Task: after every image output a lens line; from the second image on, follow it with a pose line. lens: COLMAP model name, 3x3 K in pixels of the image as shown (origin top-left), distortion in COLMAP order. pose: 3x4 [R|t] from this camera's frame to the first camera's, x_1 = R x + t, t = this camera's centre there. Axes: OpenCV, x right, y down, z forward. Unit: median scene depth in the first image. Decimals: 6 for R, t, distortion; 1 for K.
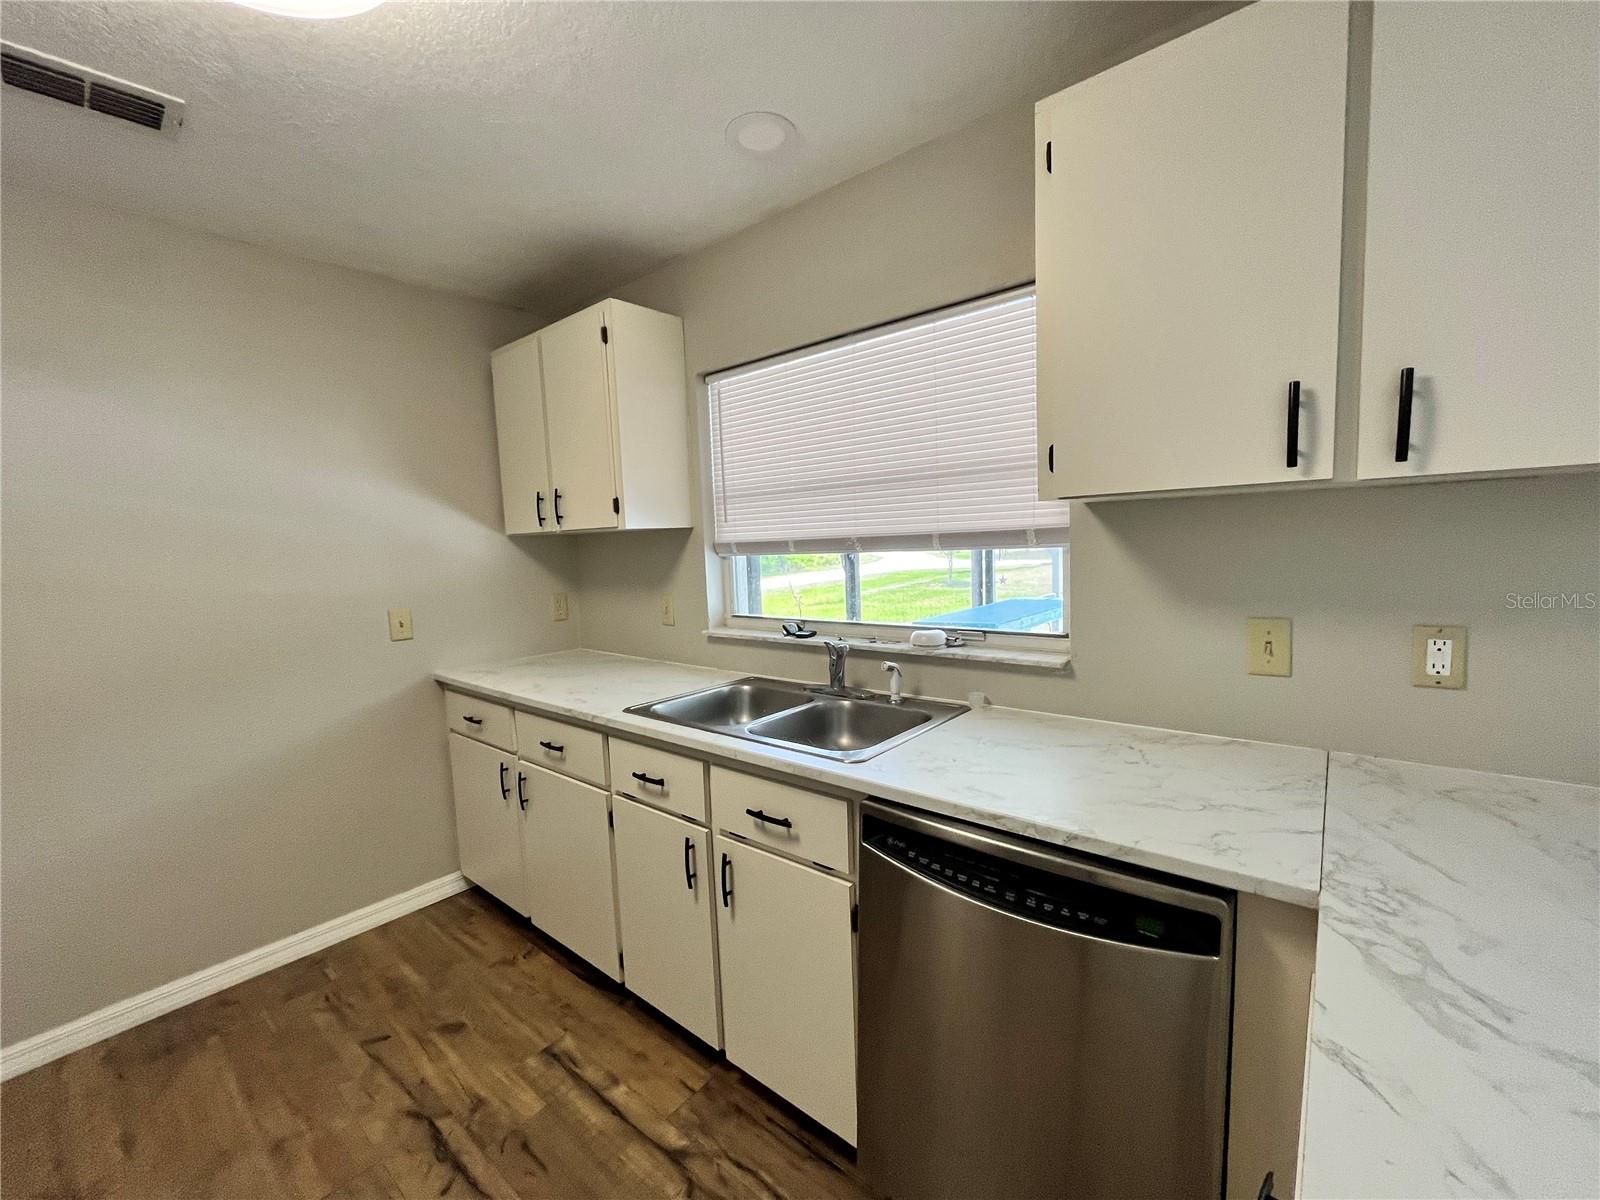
lens RADIAL K [[661.9, 0, 805.5], [0, 661.9, 605.2], [0, 0, 1]] dist [-0.013740, -0.000192]
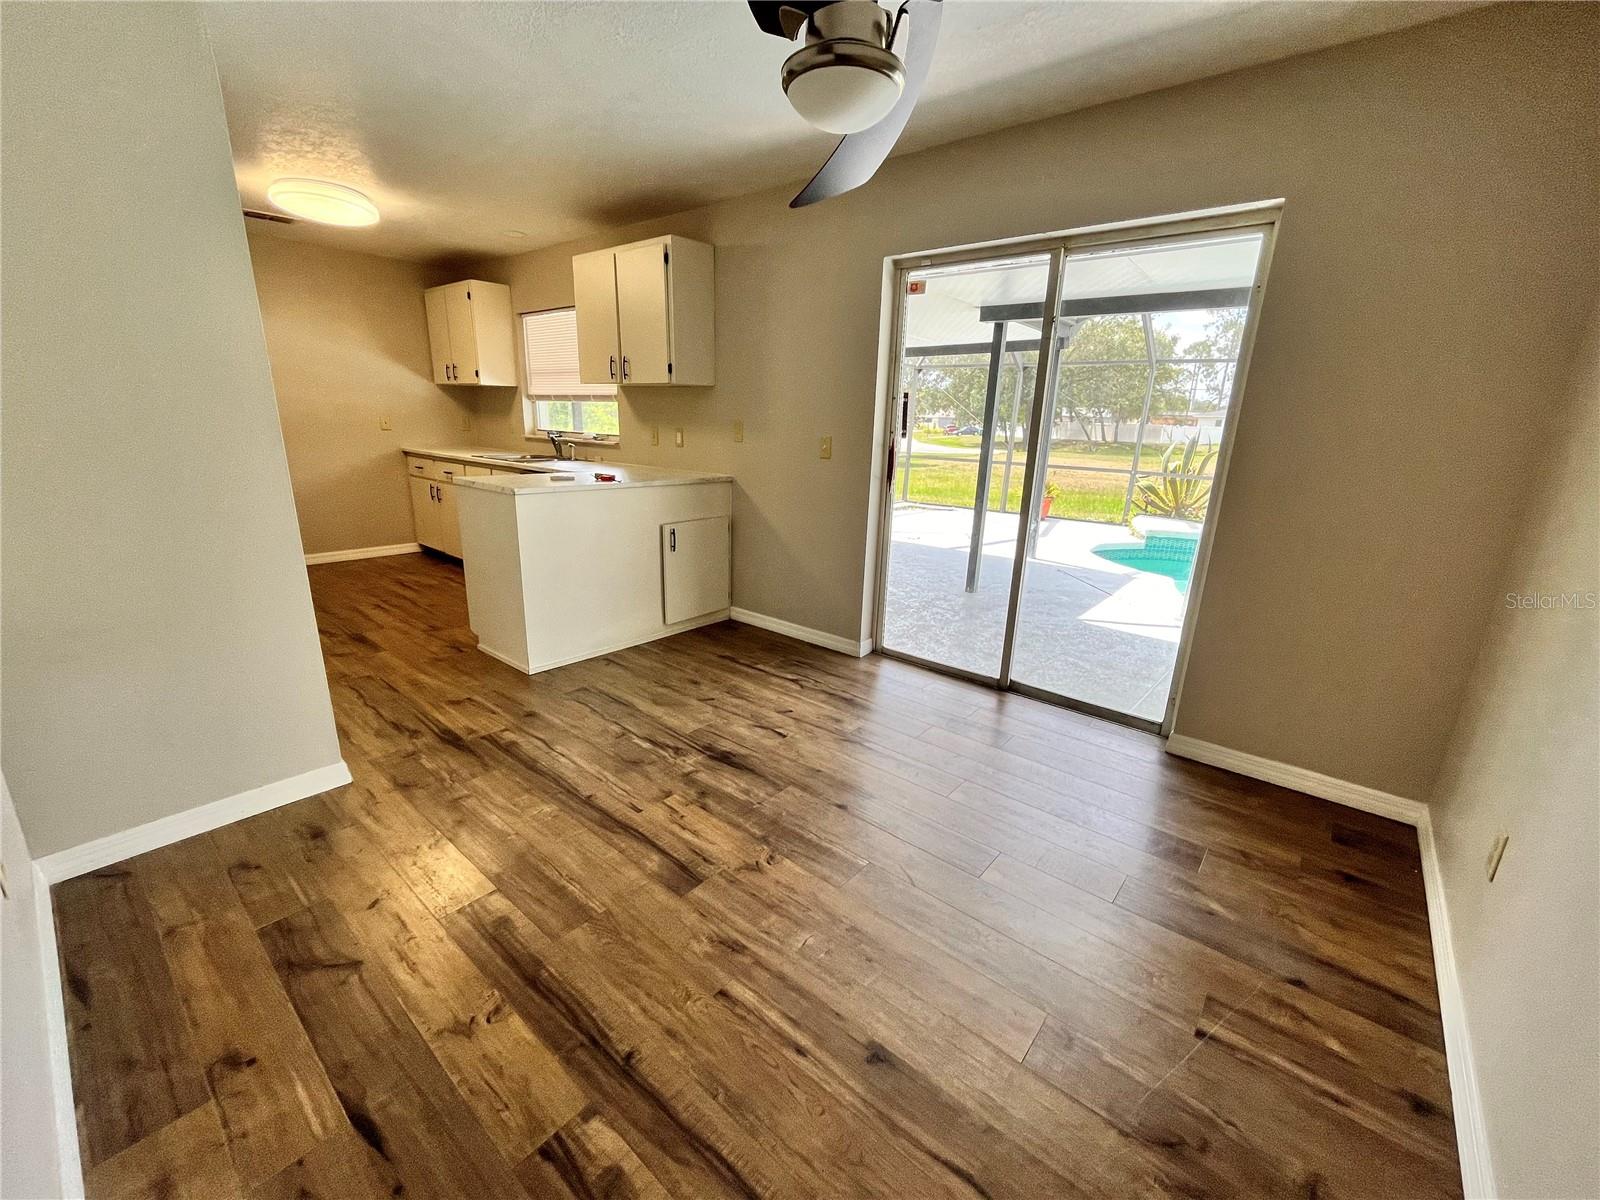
lens RADIAL K [[661.9, 0, 786.5], [0, 661.9, 605.1], [0, 0, 1]] dist [-0.013740, -0.000192]
pose [[0.997334, 0.072948, -0.002018, 0.071958], [-0.071305, 0.980008, 0.185741, 0.011446], [0.015527, -0.185102, 0.982597, -0.117225]]
